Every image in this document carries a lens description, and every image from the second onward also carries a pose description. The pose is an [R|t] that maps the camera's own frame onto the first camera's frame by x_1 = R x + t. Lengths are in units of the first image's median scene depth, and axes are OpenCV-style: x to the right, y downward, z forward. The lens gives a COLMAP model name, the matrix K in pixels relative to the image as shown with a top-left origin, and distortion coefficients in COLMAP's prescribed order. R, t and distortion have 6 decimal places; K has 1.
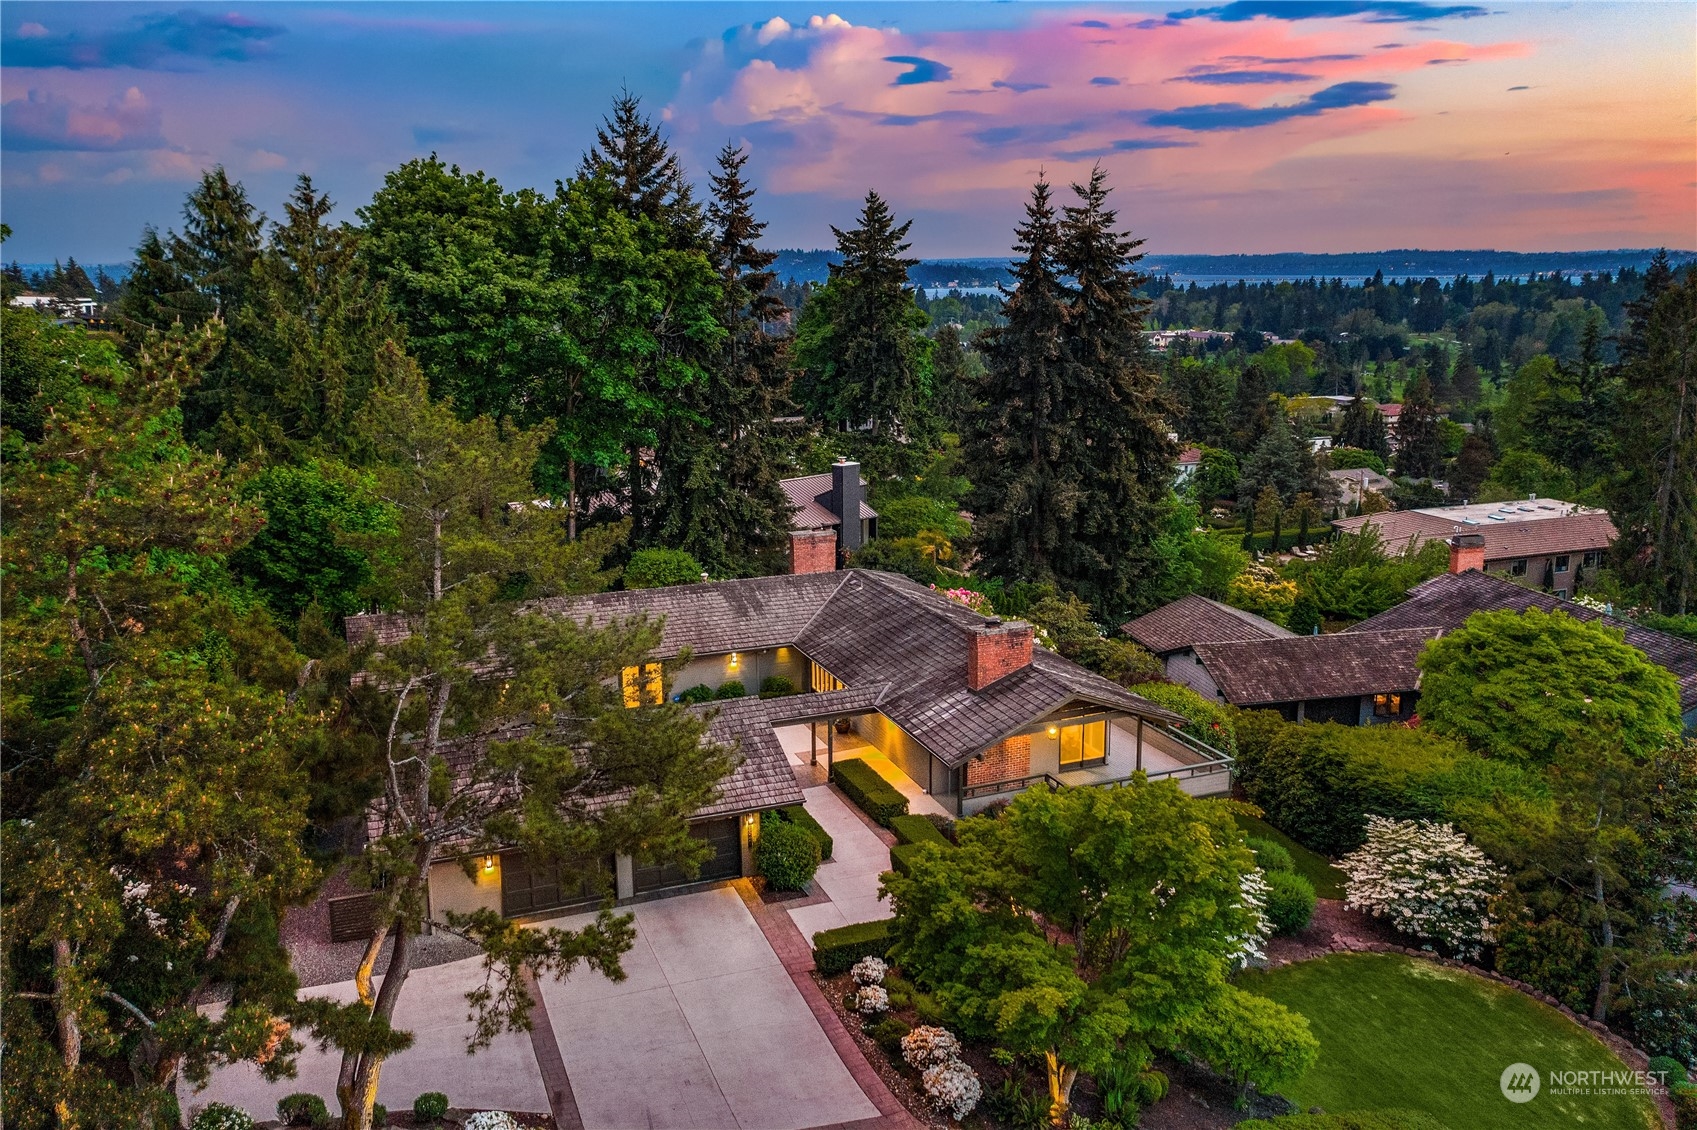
lens RADIAL K [[1352.2, 0, 876.3], [0, 1352.2, 540.8], [0, 0, 1]] dist [0.003636, 0.004388]
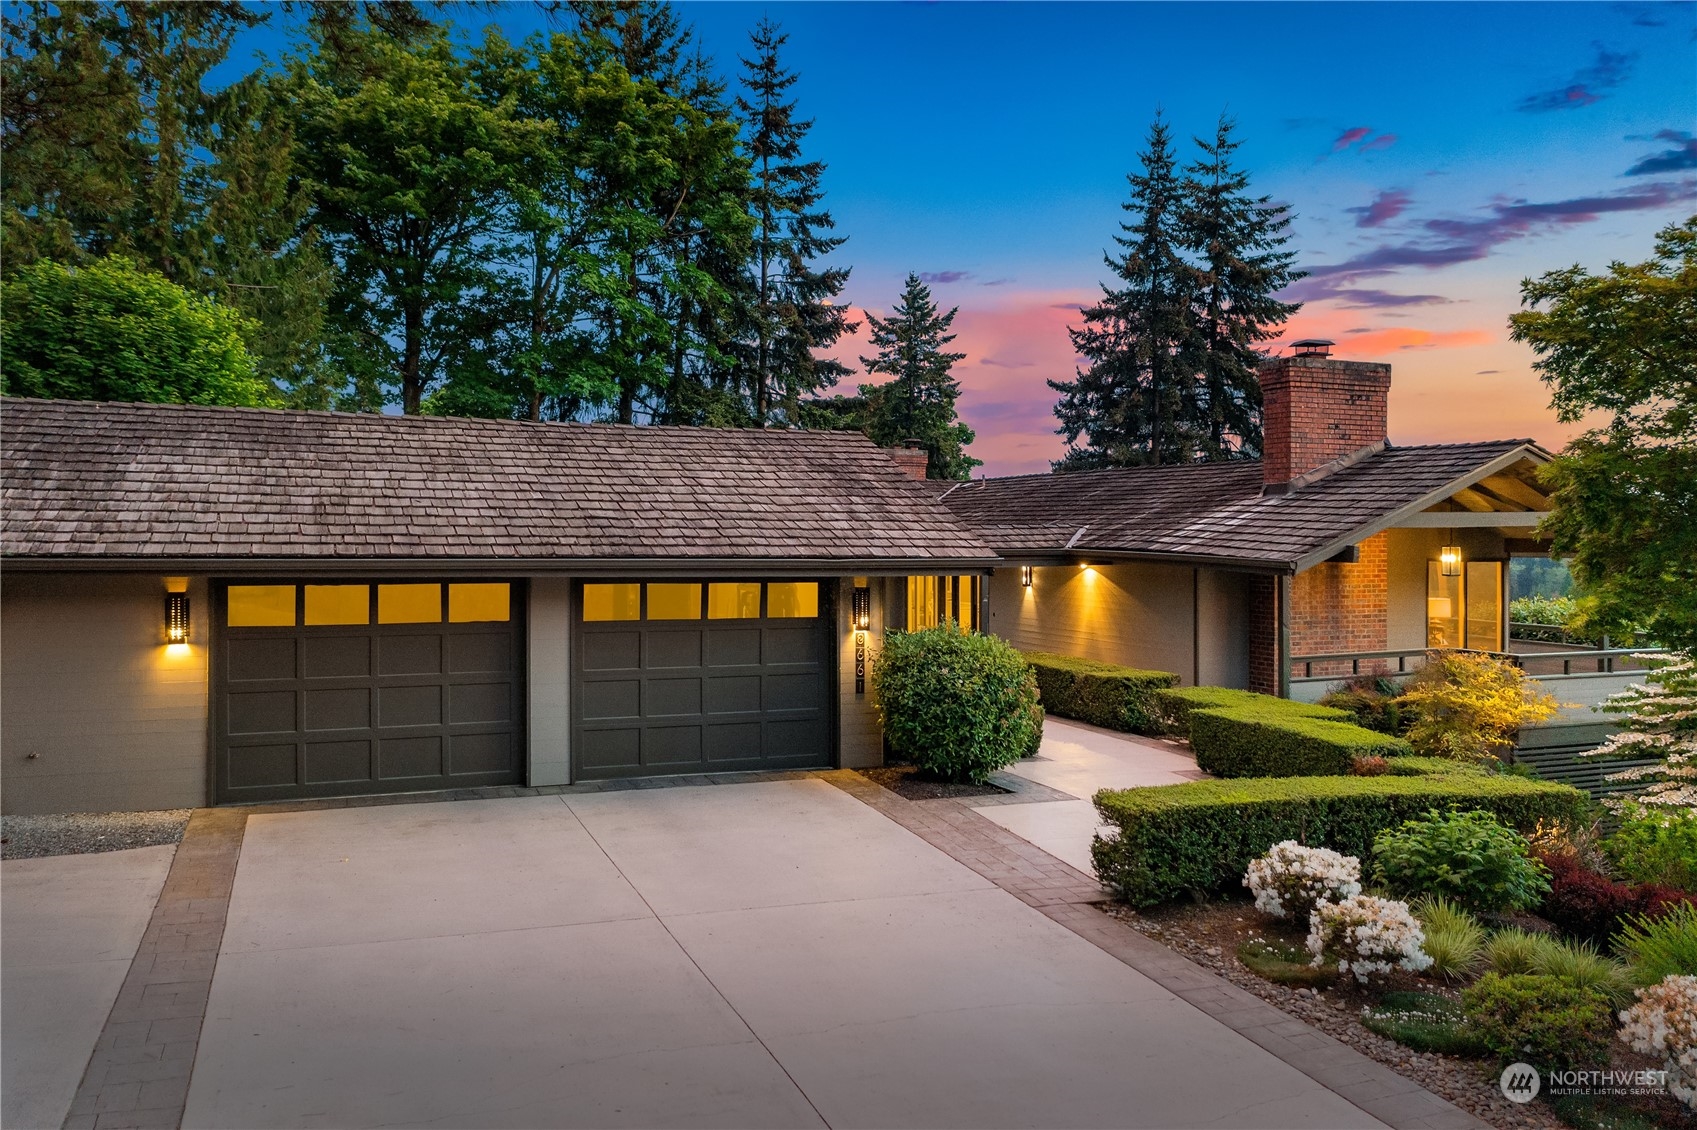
lens RADIAL K [[1352.2, 0, 876.3], [0, 1352.2, 540.8], [0, 0, 1]] dist [0.003636, 0.004388]
pose [[0.999998, 0.001039, 0.001581, -0.047509], [-0.000710, 0.980692, -0.195556, 0.139721], [-0.001753, 0.195554, 0.980691, 0.314555]]
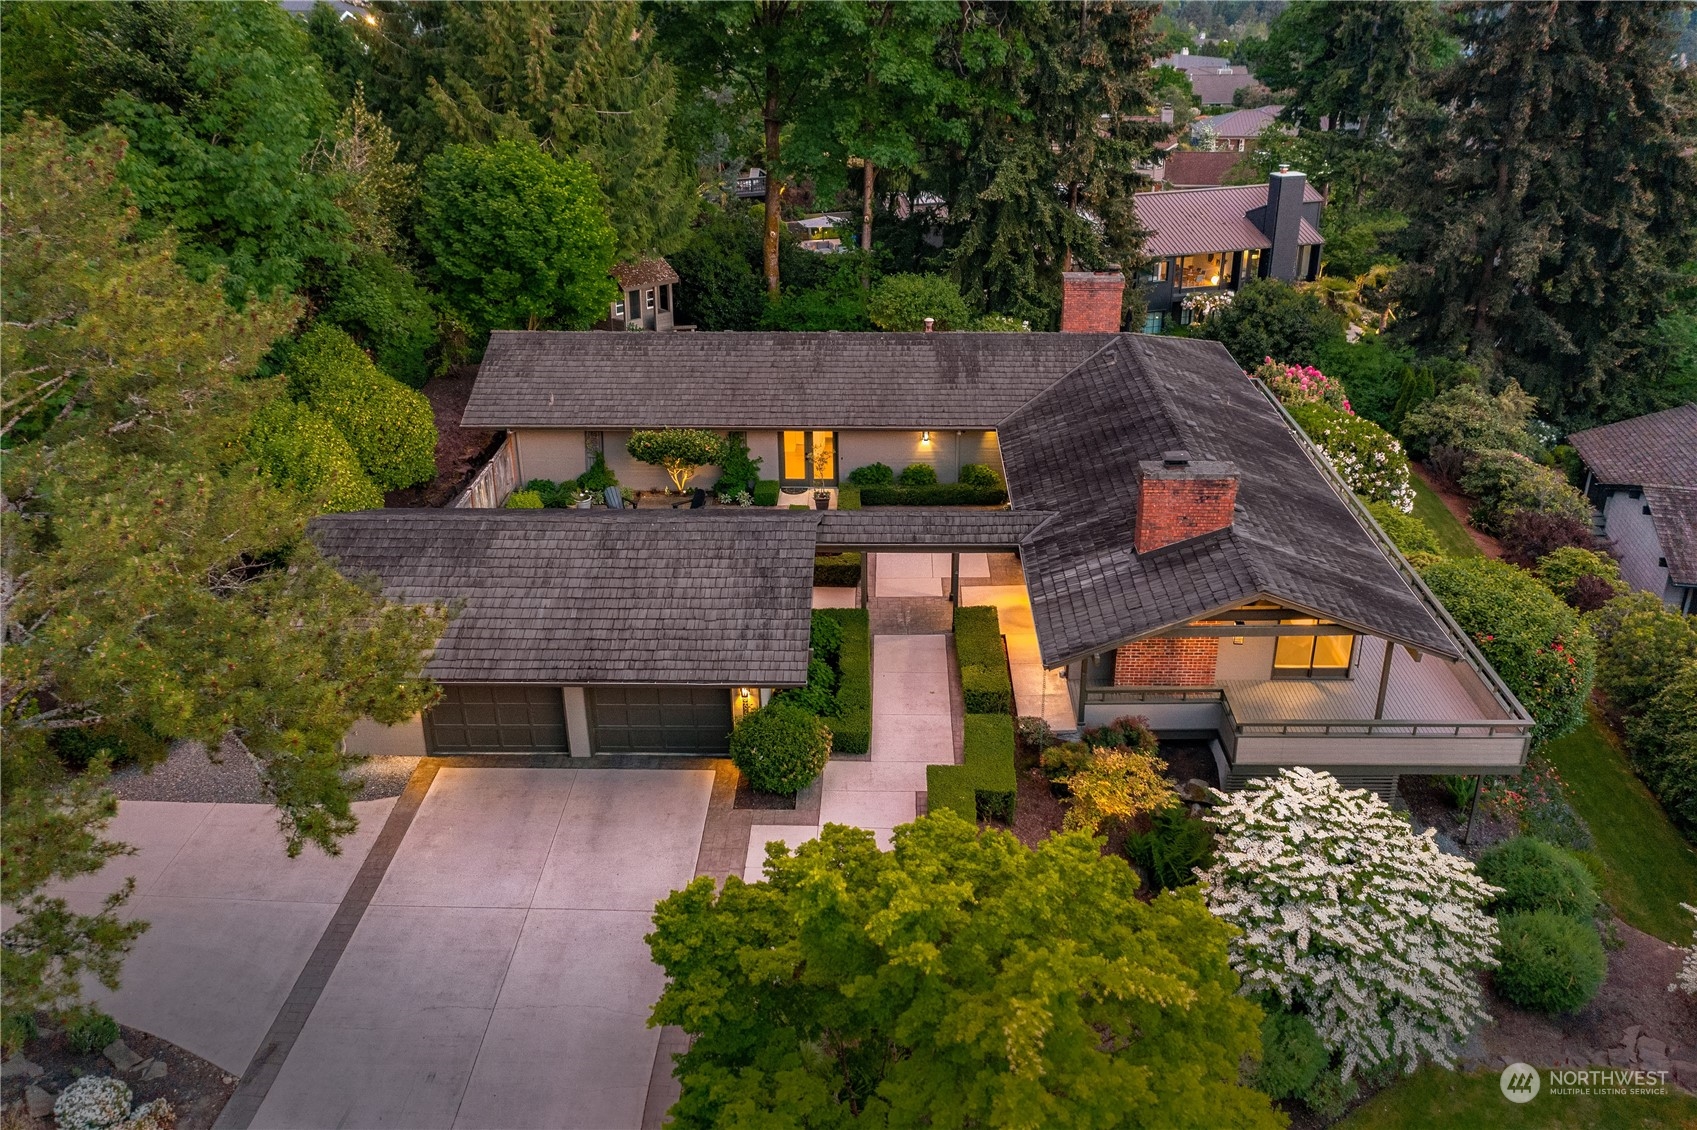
lens RADIAL K [[1352.2, 0, 876.3], [0, 1352.2, 540.8], [0, 0, 1]] dist [0.003636, 0.004388]
pose [[0.918516, 0.170021, -0.356961, 0.119290], [-0.084317, 0.966284, 0.243281, -0.032007], [0.386289, -0.193360, 0.901883, 0.198147]]
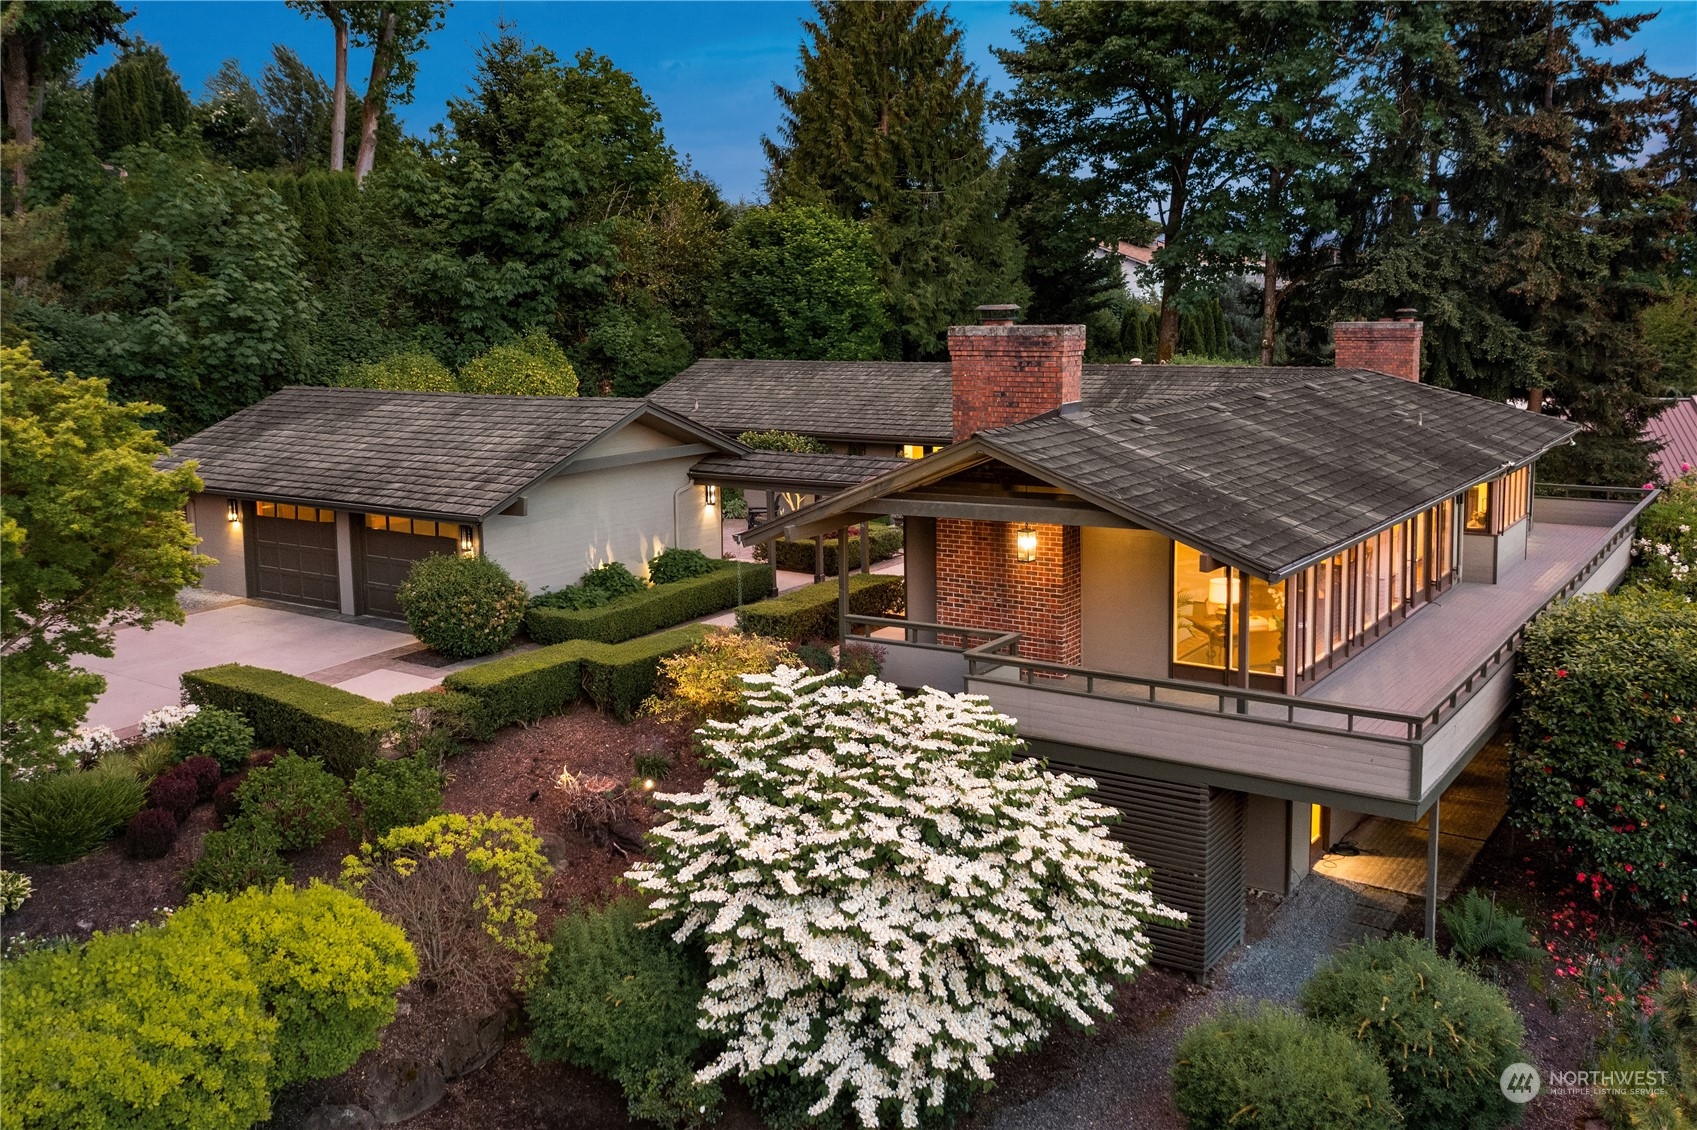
lens RADIAL K [[1432.5, 0, 848.5], [0, 1432.5, 565.0], [0, 0, 1]] dist [0.068083, 0.002289]
pose [[0.533979, 0.139509, -0.833909, 0.307128], [-0.155898, 0.985628, 0.065064, 0.075677], [0.831001, 0.095262, 0.548054, 0.412060]]
